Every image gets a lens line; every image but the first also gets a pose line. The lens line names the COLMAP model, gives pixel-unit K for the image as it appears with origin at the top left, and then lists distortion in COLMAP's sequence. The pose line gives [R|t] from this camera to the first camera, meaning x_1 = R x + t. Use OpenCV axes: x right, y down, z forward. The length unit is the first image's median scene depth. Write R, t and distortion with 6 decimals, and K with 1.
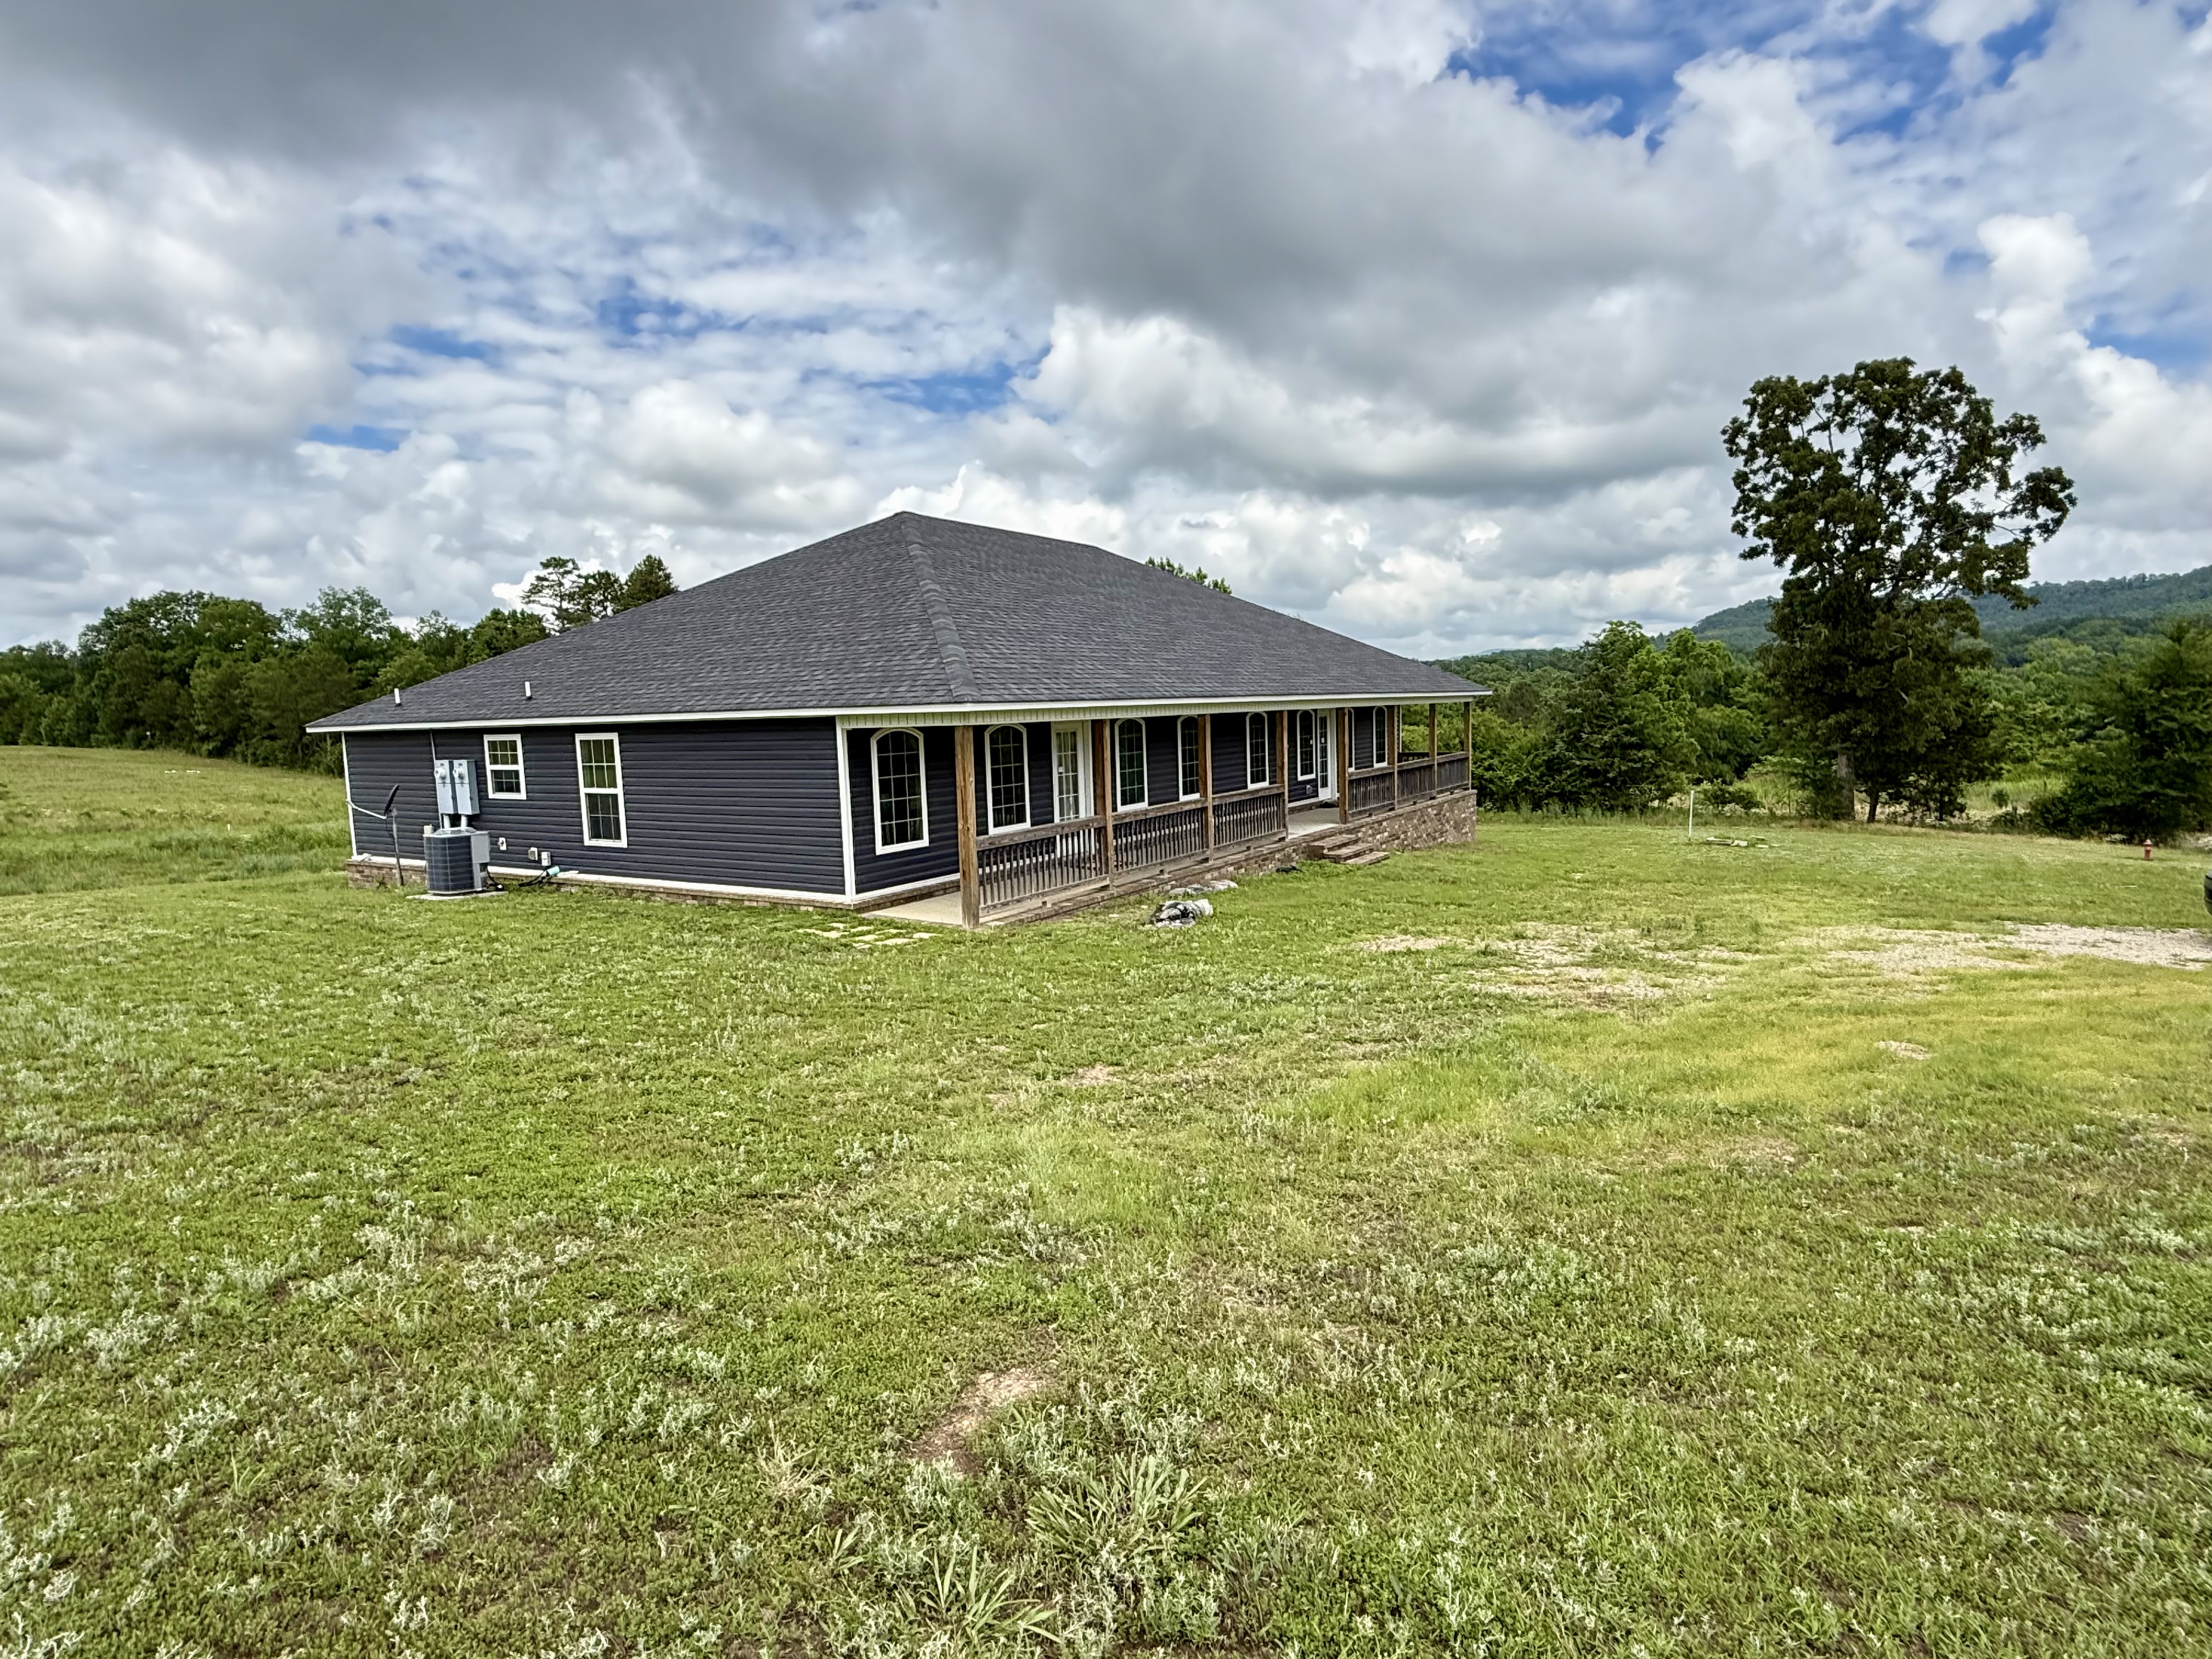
lens RADIAL K [[1207.1, 0, 1106.0], [0, 1207.1, 829.5], [0, 0, 1]] dist [-0.003134, -0.001083]
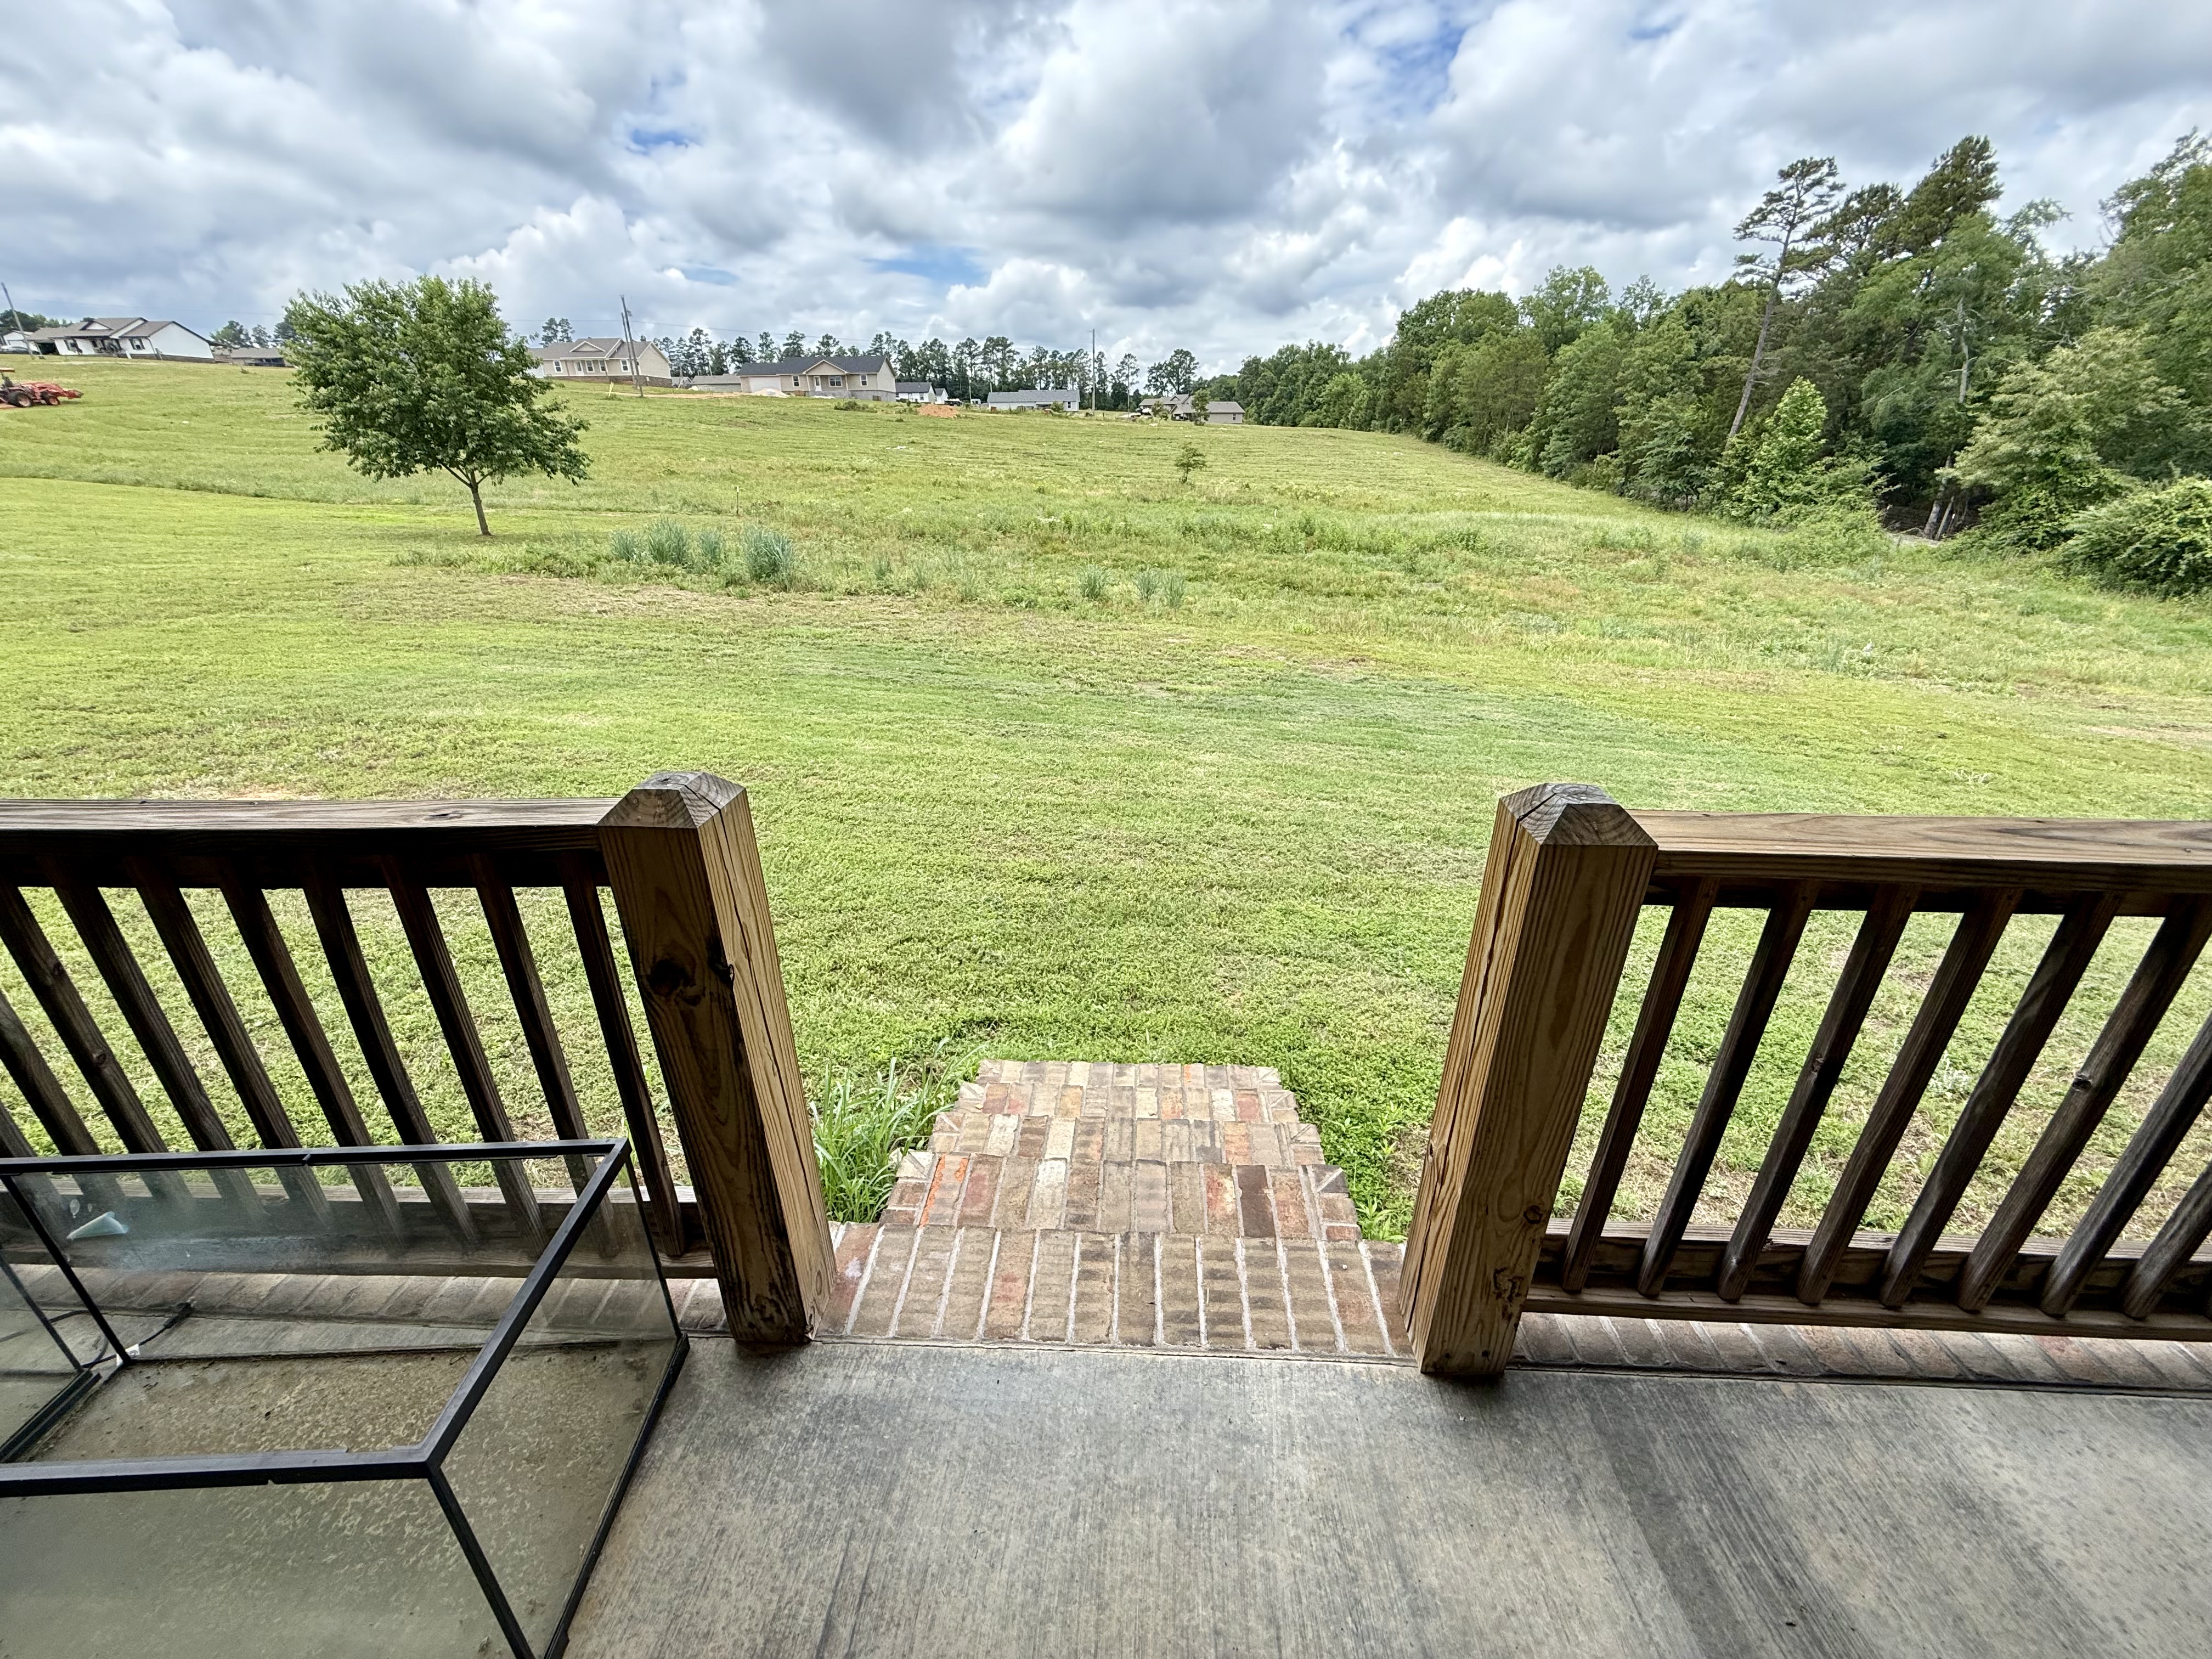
lens RADIAL K [[898.0, 0, 1106.0], [0, 898.0, 829.5], [0, 0, 1]] dist [0.020361, 0.000092]
pose [[0.515212, 0.375840, -0.770260, -0.324334], [-0.107427, 0.919952, 0.377025, -0.047617], [0.850304, -0.111501, 0.514345, 1.101245]]
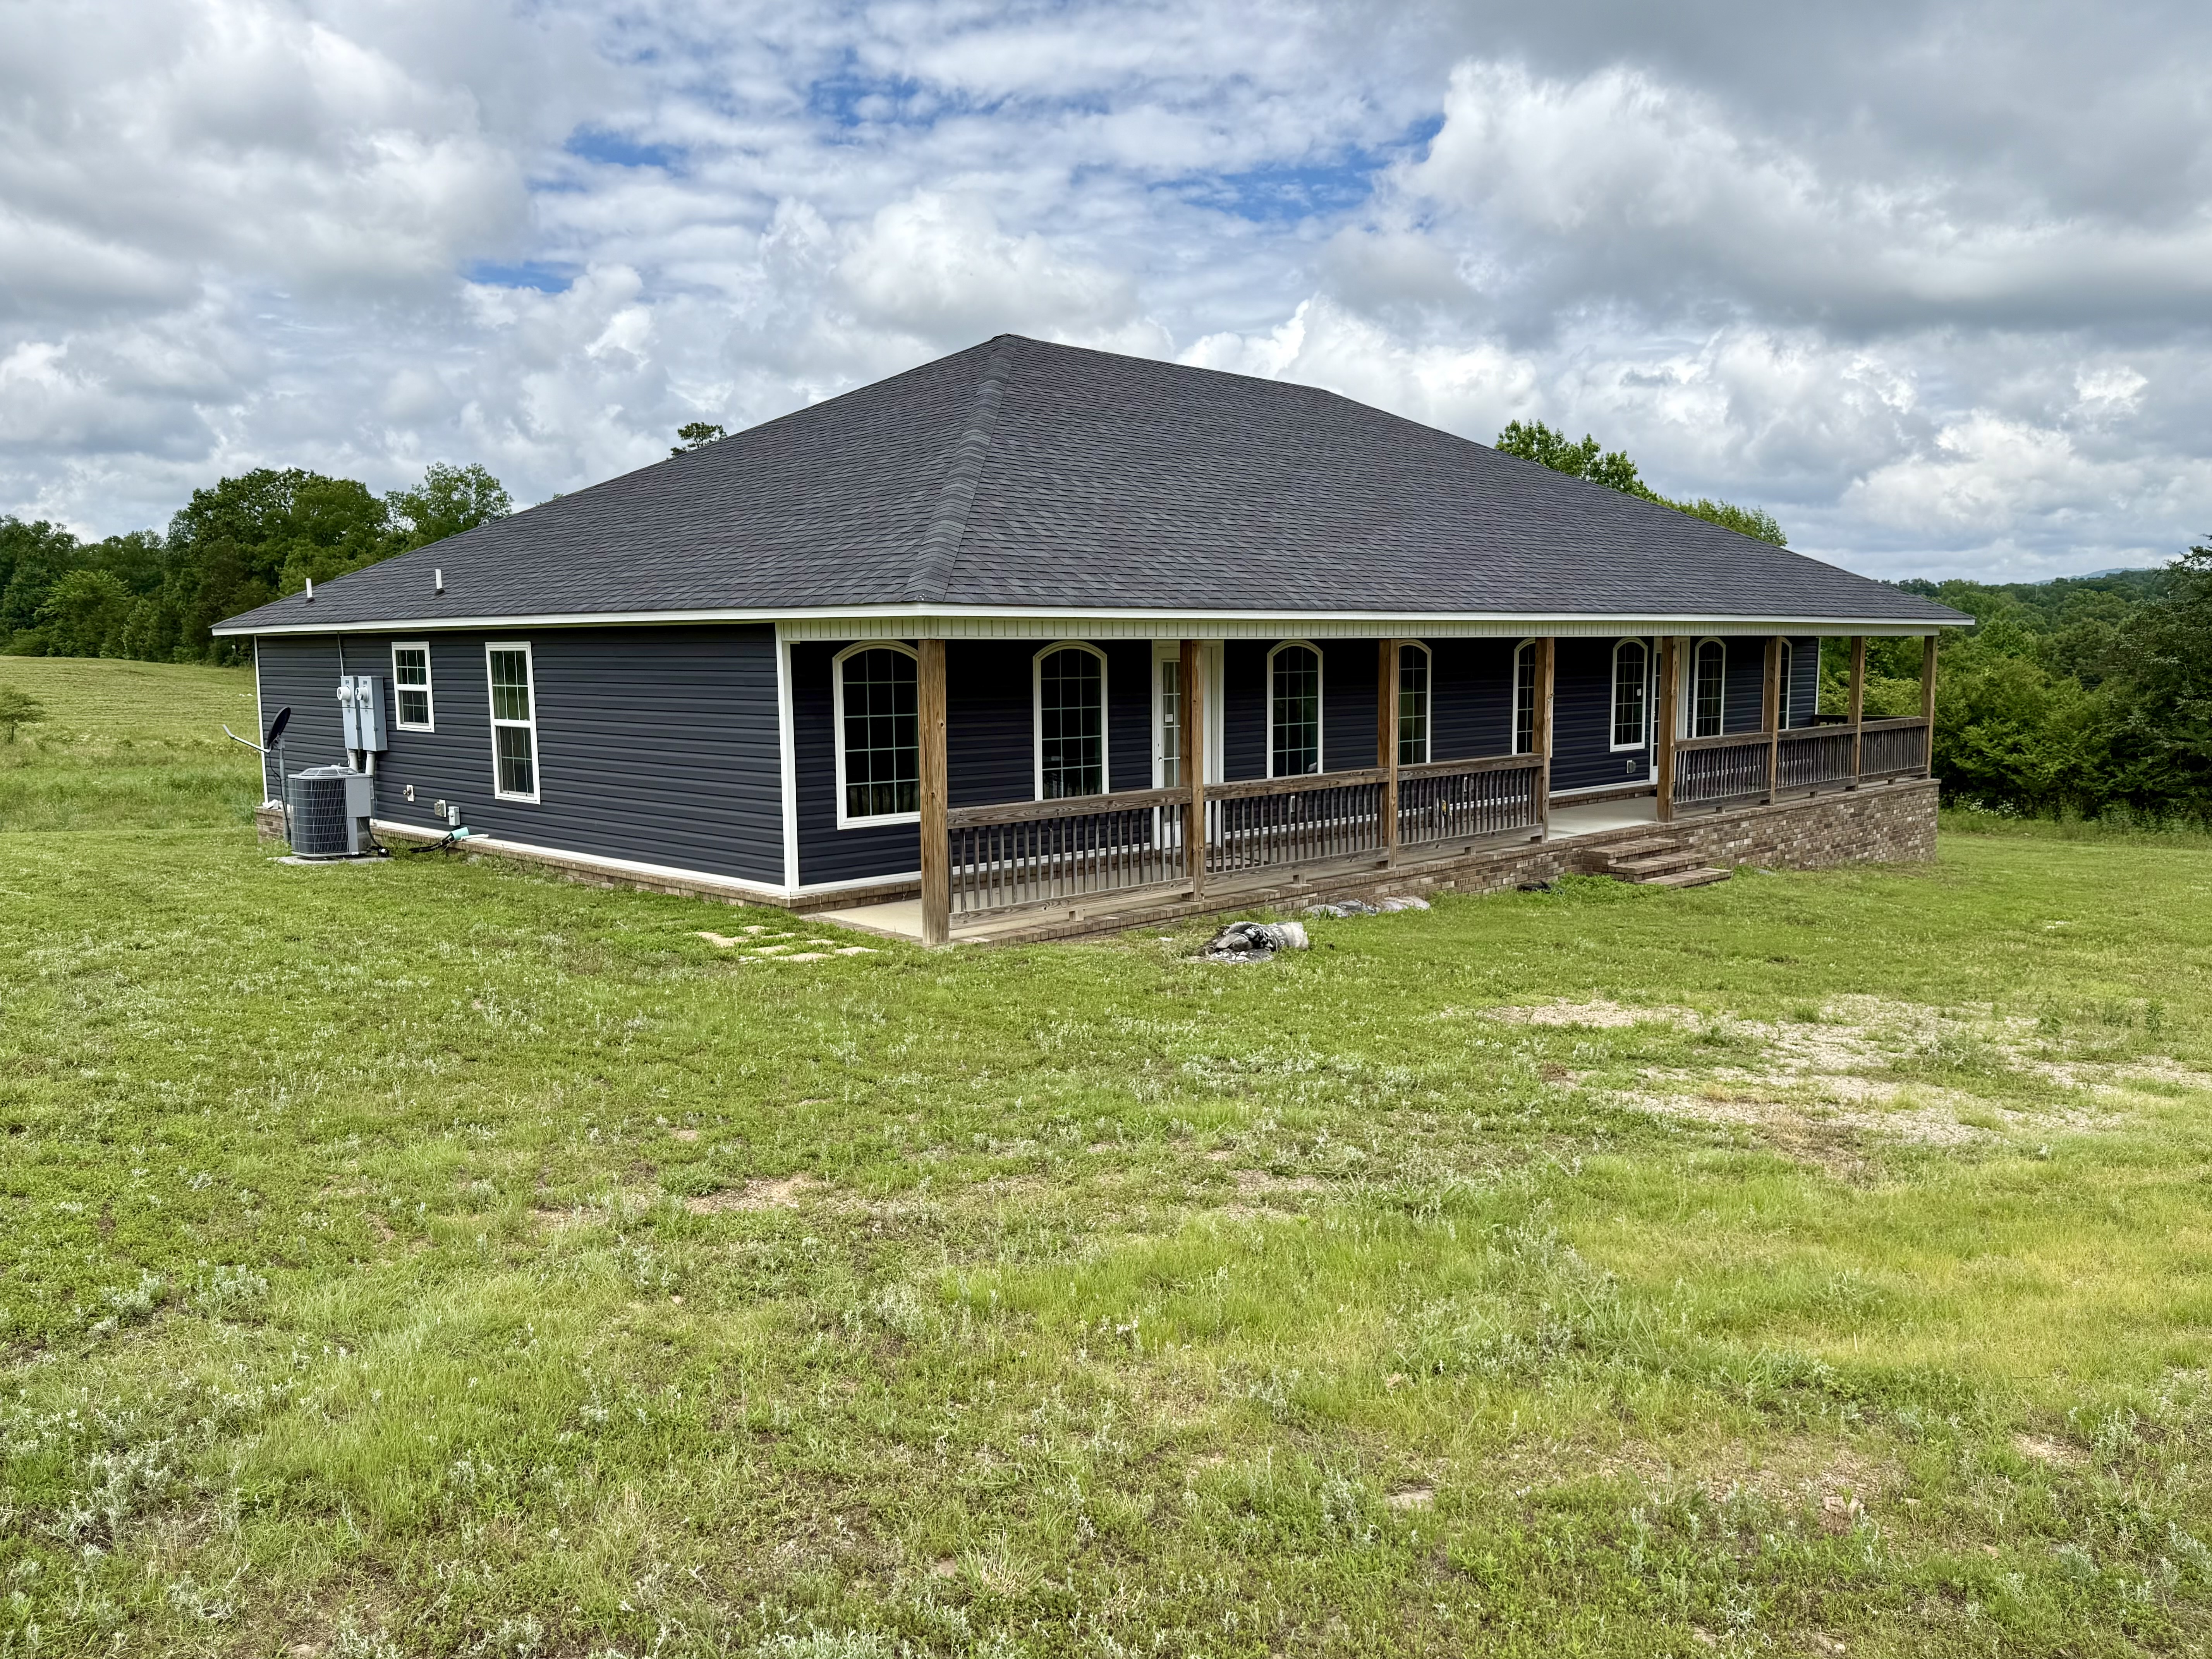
lens RADIAL K [[1696.3, 0, 1106.0], [0, 1696.3, 829.5], [0, 0, 1]] dist [0.090002, -0.179198]
pose [[0.975651, 0.046945, -0.214245, 0.111705], [-0.045133, 0.998892, 0.013341, 0.001057], [0.214634, -0.003347, 0.976689, 0.068833]]
